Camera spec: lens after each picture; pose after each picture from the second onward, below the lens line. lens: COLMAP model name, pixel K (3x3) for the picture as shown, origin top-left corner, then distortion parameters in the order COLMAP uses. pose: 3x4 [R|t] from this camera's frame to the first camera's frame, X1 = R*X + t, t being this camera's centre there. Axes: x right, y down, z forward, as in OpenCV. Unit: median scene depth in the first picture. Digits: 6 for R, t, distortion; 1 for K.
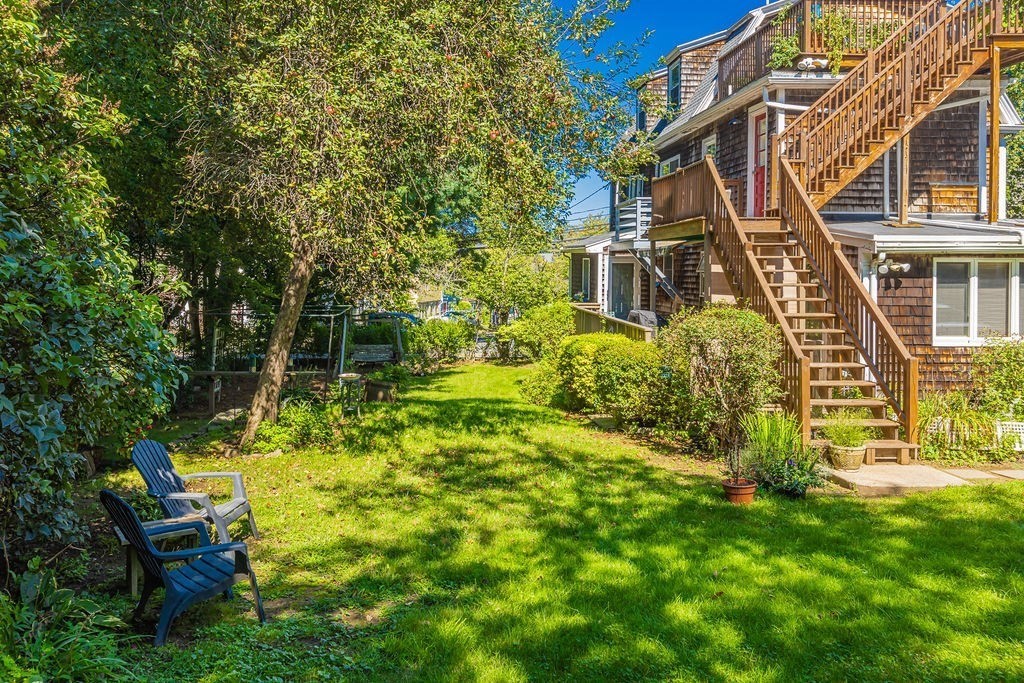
lens RADIAL K [[851.1, 0, 465.5], [0, 851.1, 265.2], [0, 0, 1]] dist [-0.008177, 0.009512]
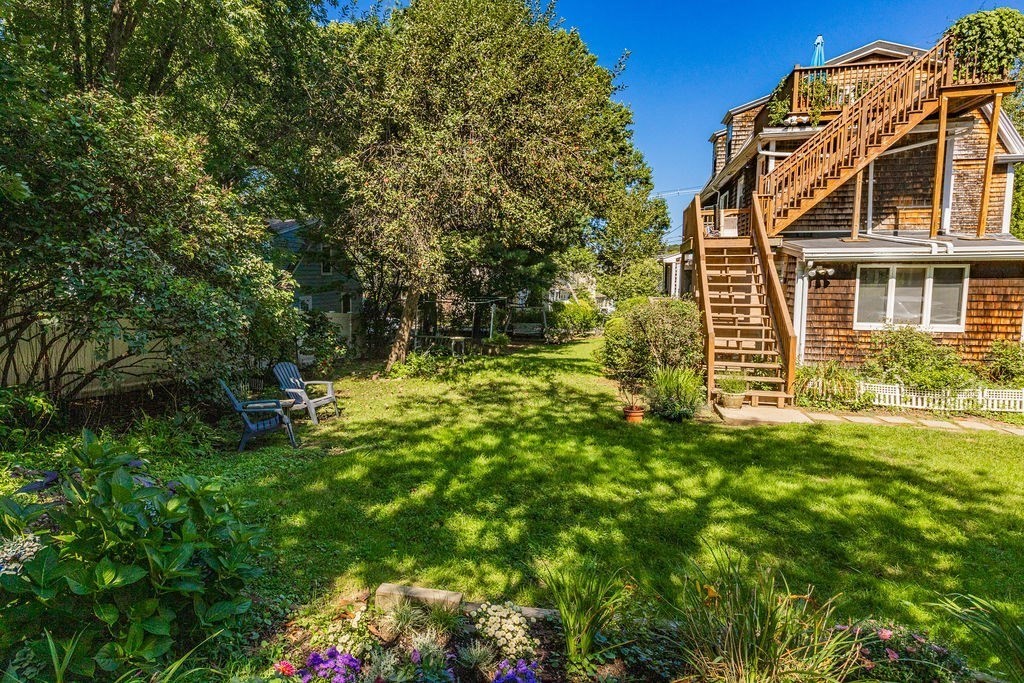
lens RADIAL K [[576.9, 0, 472.1], [0, 576.9, 327.3], [0, 0, 1]] dist [-0.004632, -0.000578]
pose [[0.953733, 0.025818, -0.299543, 0.241173], [0.002688, 0.995534, 0.094367, 0.002659], [0.300641, -0.090806, 0.949405, -0.062257]]
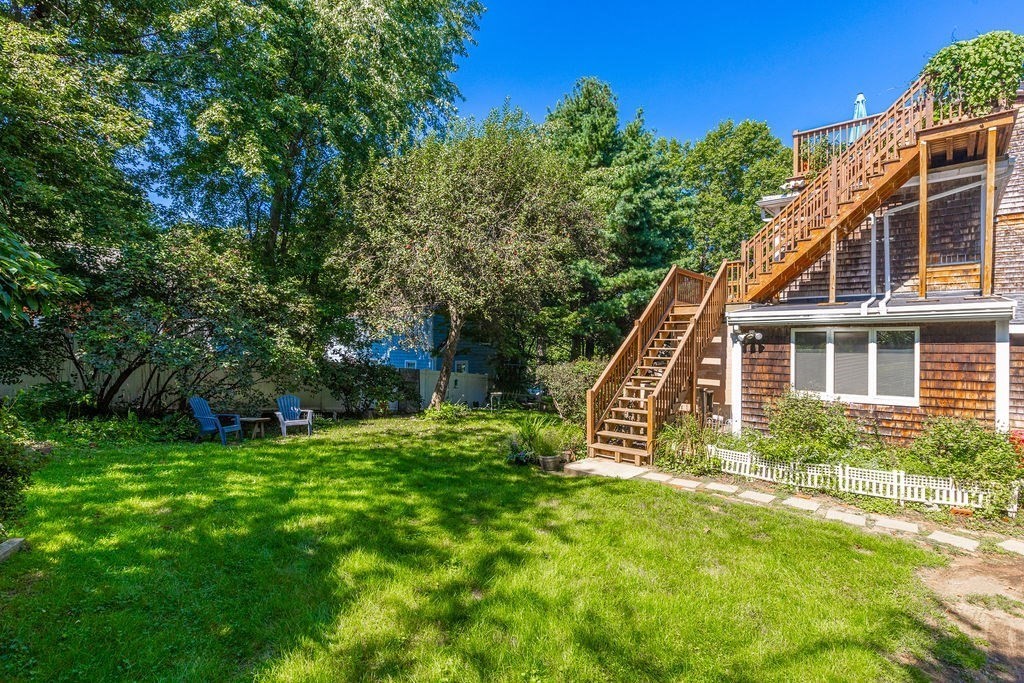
lens RADIAL K [[505.0, 0, 514.0], [0, 505.0, 345.9], [0, 0, 1]] dist [-0.011573, -0.000781]
pose [[0.723224, 0.003700, -0.690603, 0.765658], [-0.009776, 0.999940, -0.004881, 0.025041], [0.690544, 0.010282, 0.723217, 0.167550]]
